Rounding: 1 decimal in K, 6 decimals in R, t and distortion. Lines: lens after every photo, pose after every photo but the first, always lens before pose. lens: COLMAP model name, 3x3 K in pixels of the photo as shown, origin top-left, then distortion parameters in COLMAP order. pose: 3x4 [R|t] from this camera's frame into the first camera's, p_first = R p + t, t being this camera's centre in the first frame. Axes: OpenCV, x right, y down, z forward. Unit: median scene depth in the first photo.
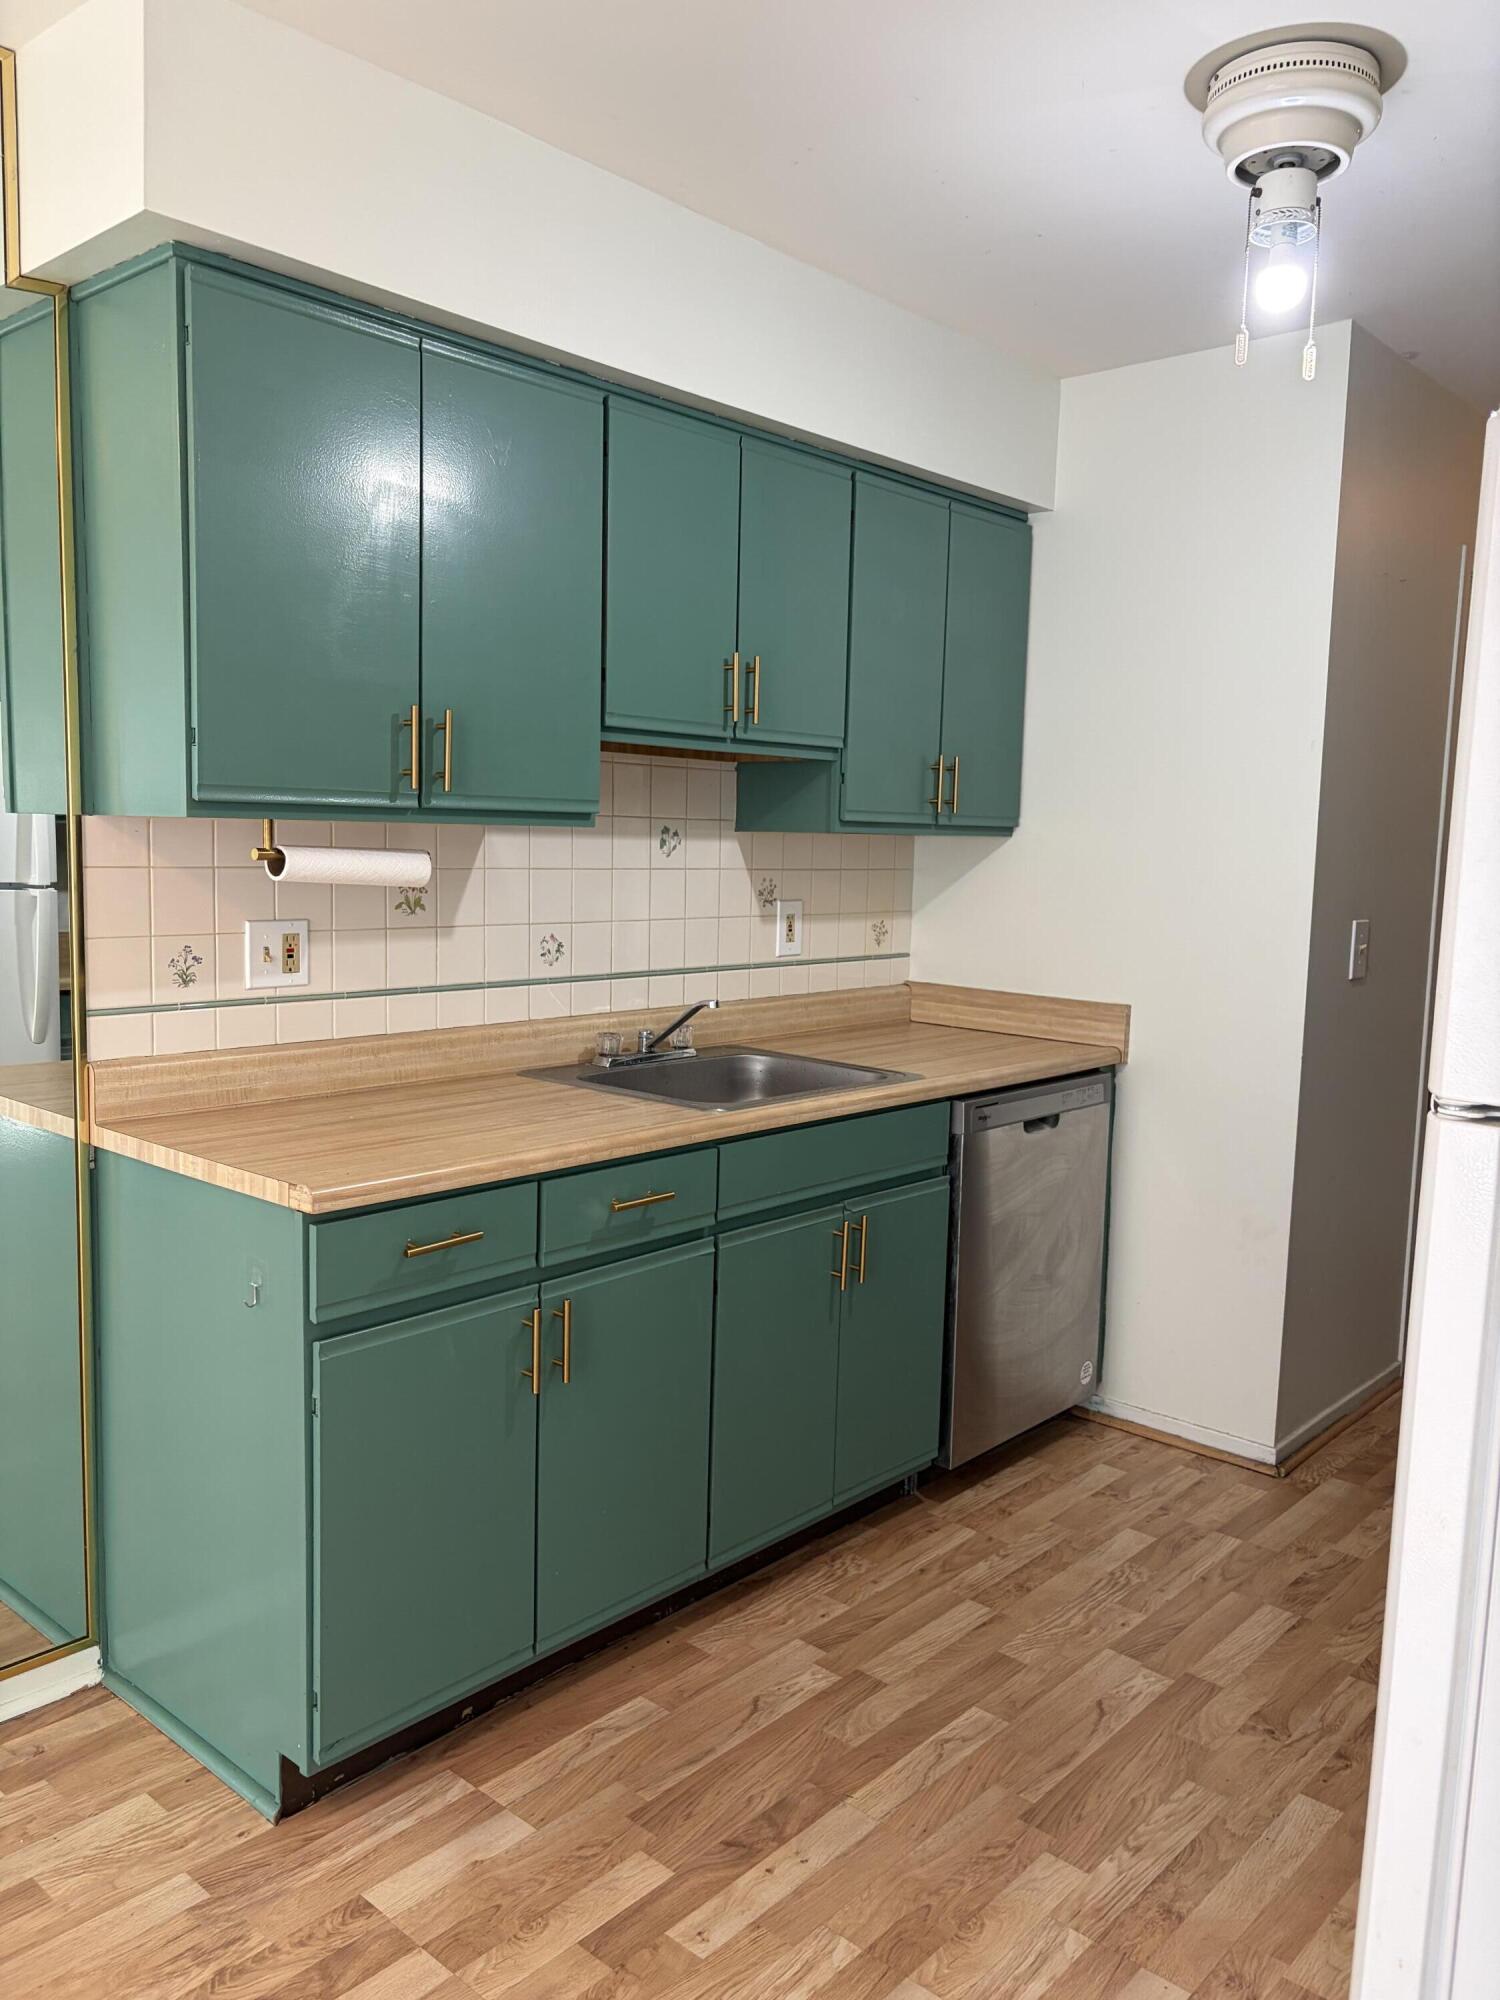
lens RADIAL K [[1525.8, 0, 781.3], [0, 1525.8, 996.1], [0, 0, 1]] dist [0.054293, -0.063434]
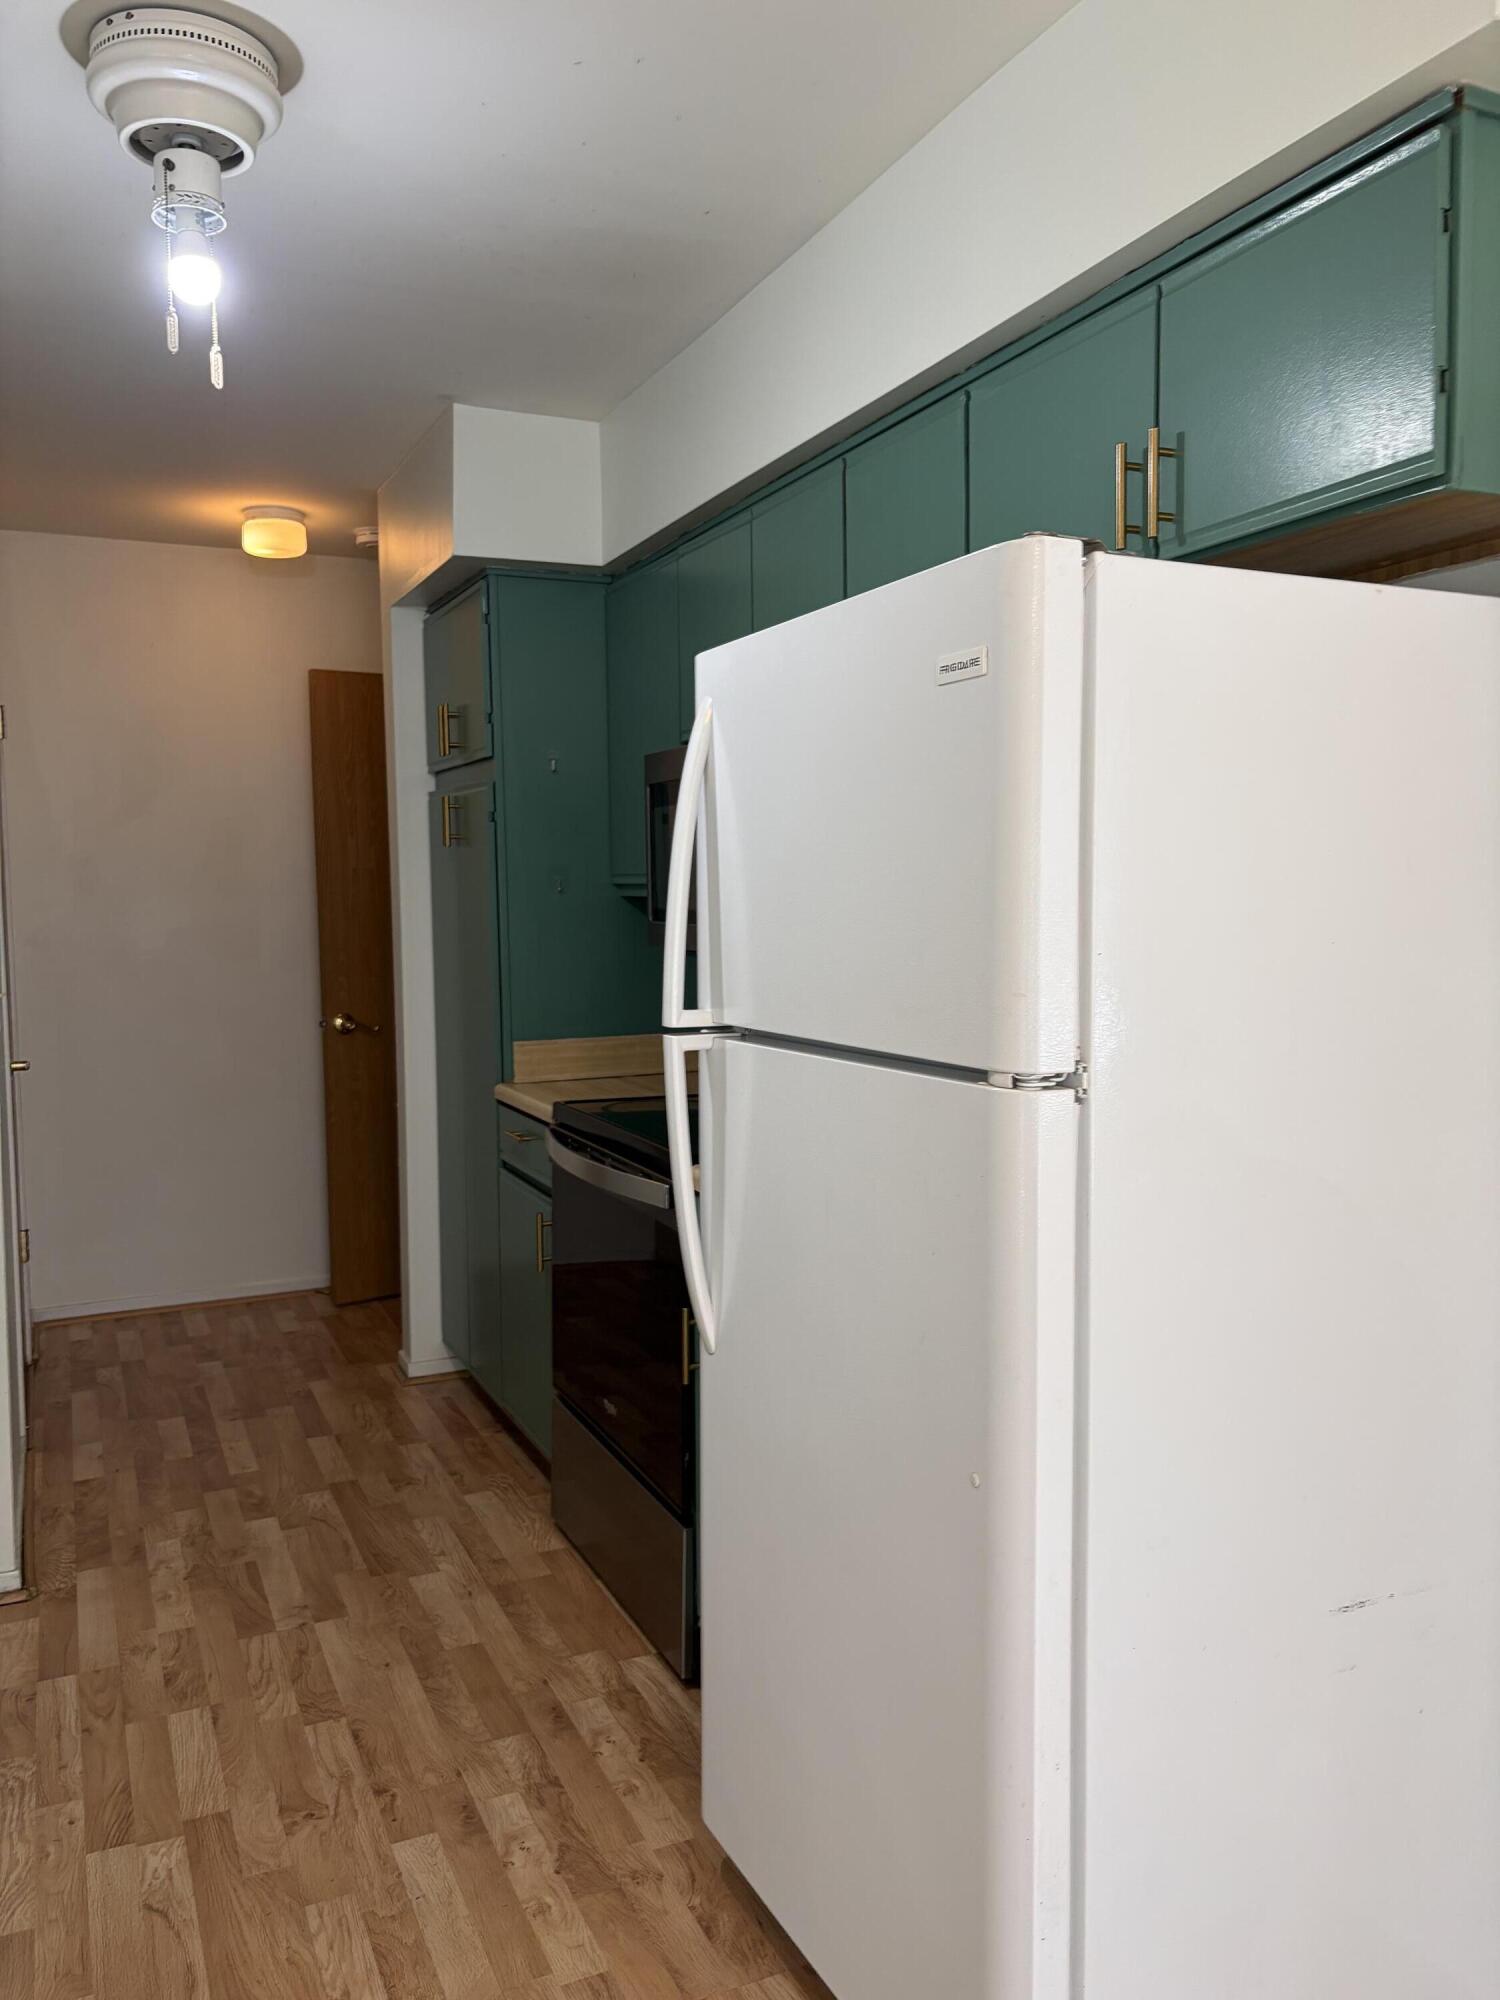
lens RADIAL K [[1505.7, 0, 752.1], [0, 1505.7, 1015.4], [0, 0, 1]] dist [0.059900, -0.069048]
pose [[0.413184, -0.107690, 0.904258, -0.357377], [0.115119, 0.991194, 0.065442, -0.040416], [-0.903342, 0.077057, 0.421943, 0.312090]]
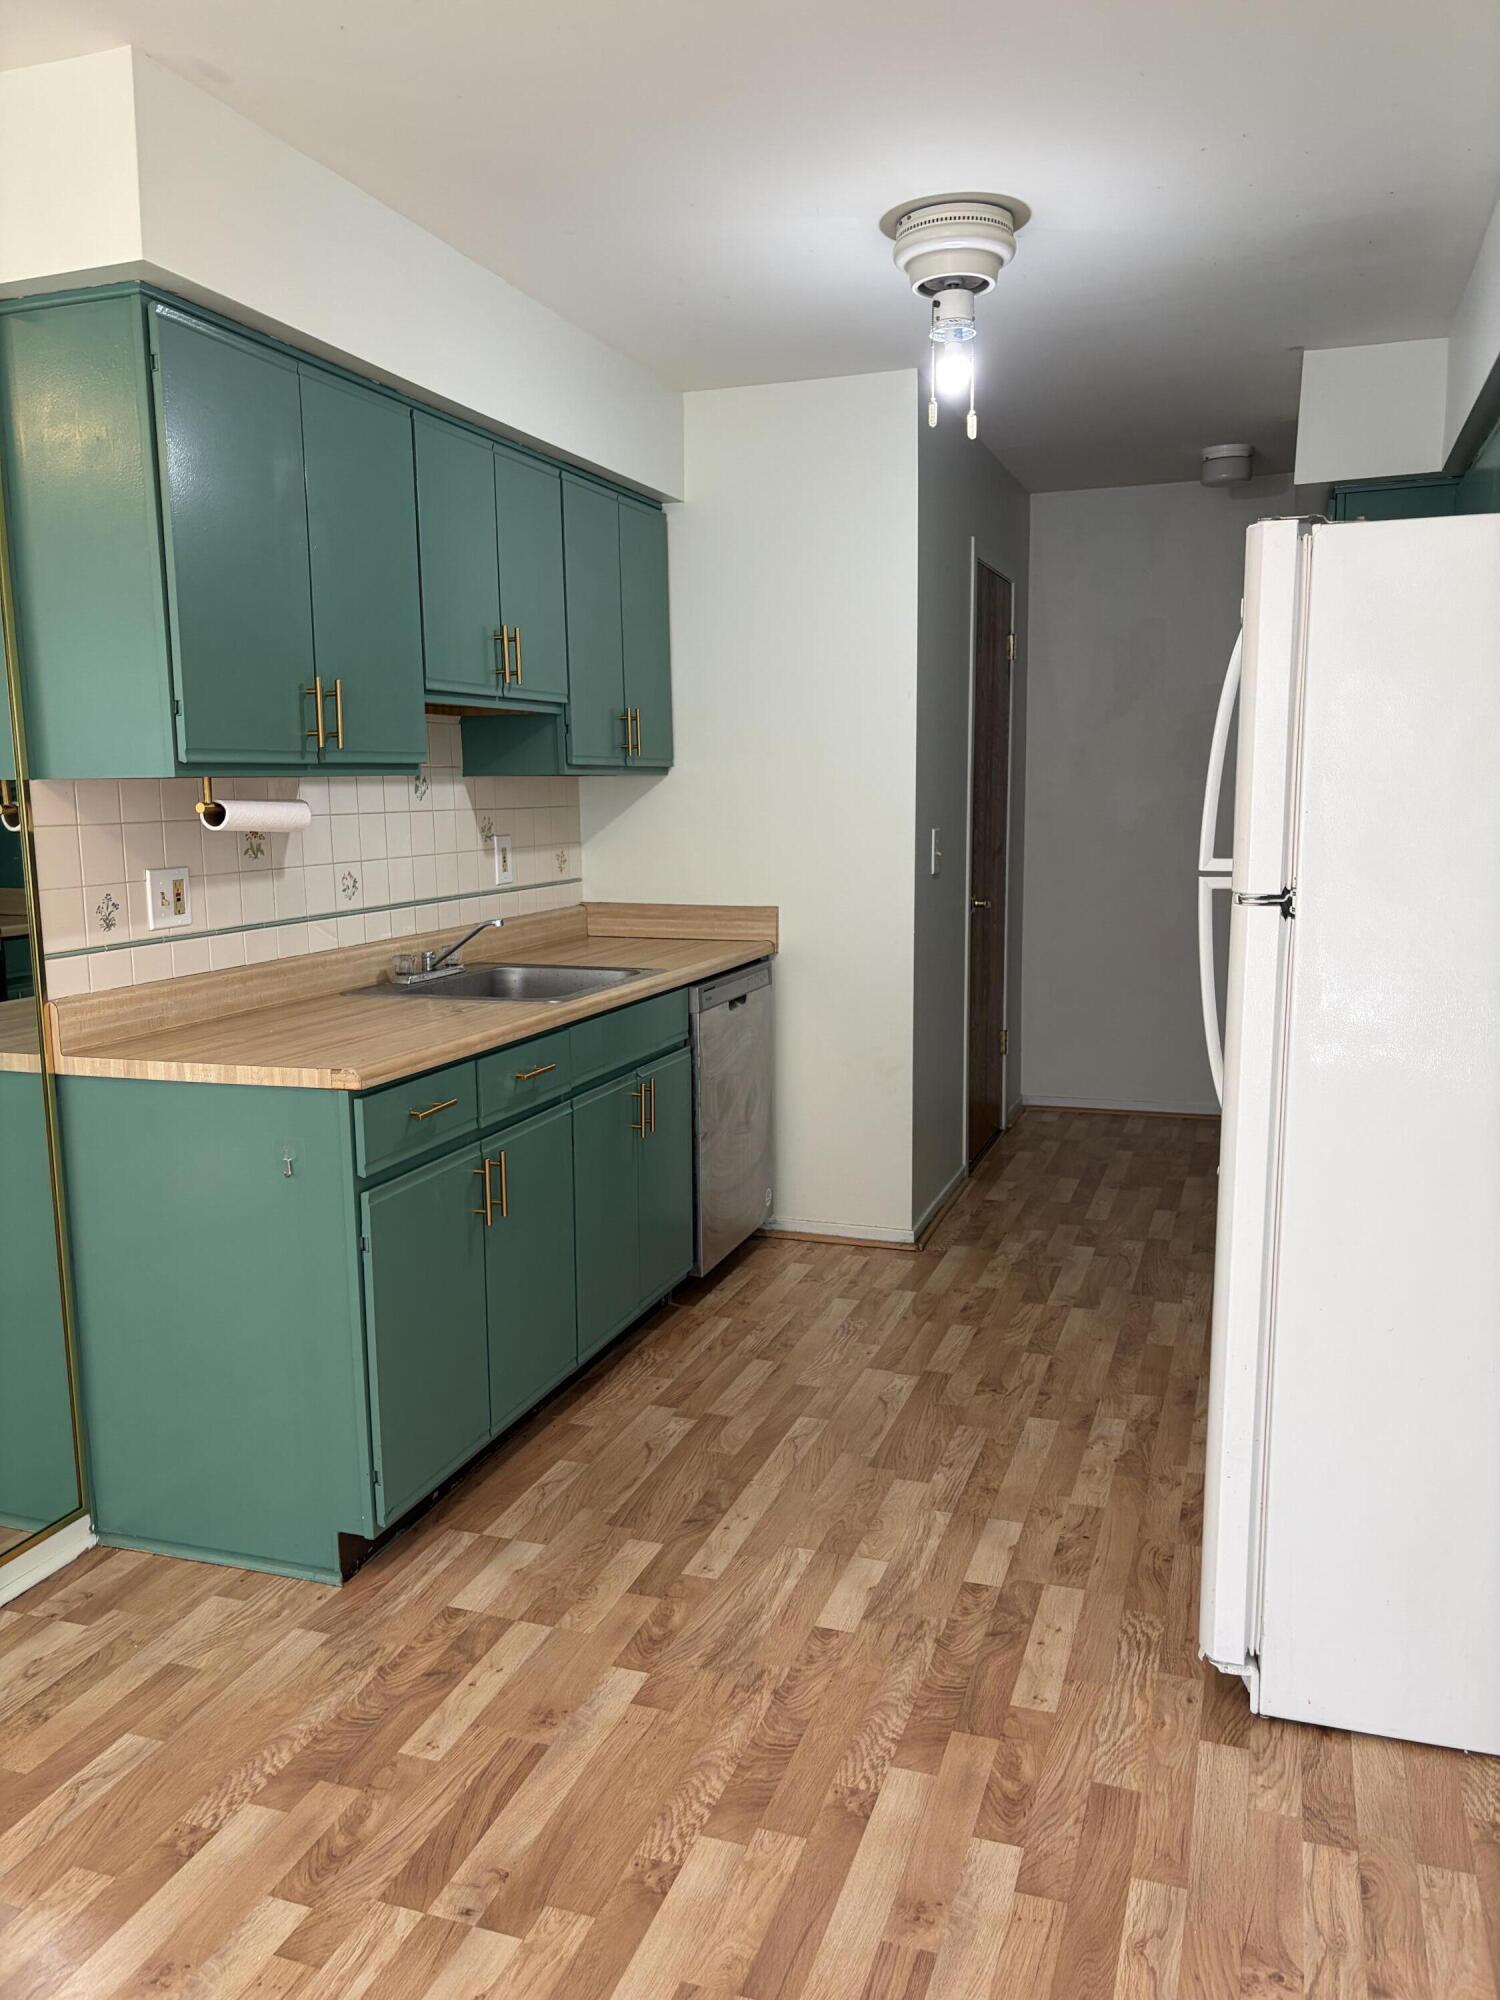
lens RADIAL K [[1522.3, 0, 760.6], [0, 1522.3, 1013.7], [0, 0, 1]] dist [0.034753, -0.042446]
pose [[0.924339, -0.095842, 0.369339, -0.365490], [0.078676, 0.995014, 0.061299, 0.023642], [-0.373372, -0.027603, 0.927271, -0.220255]]
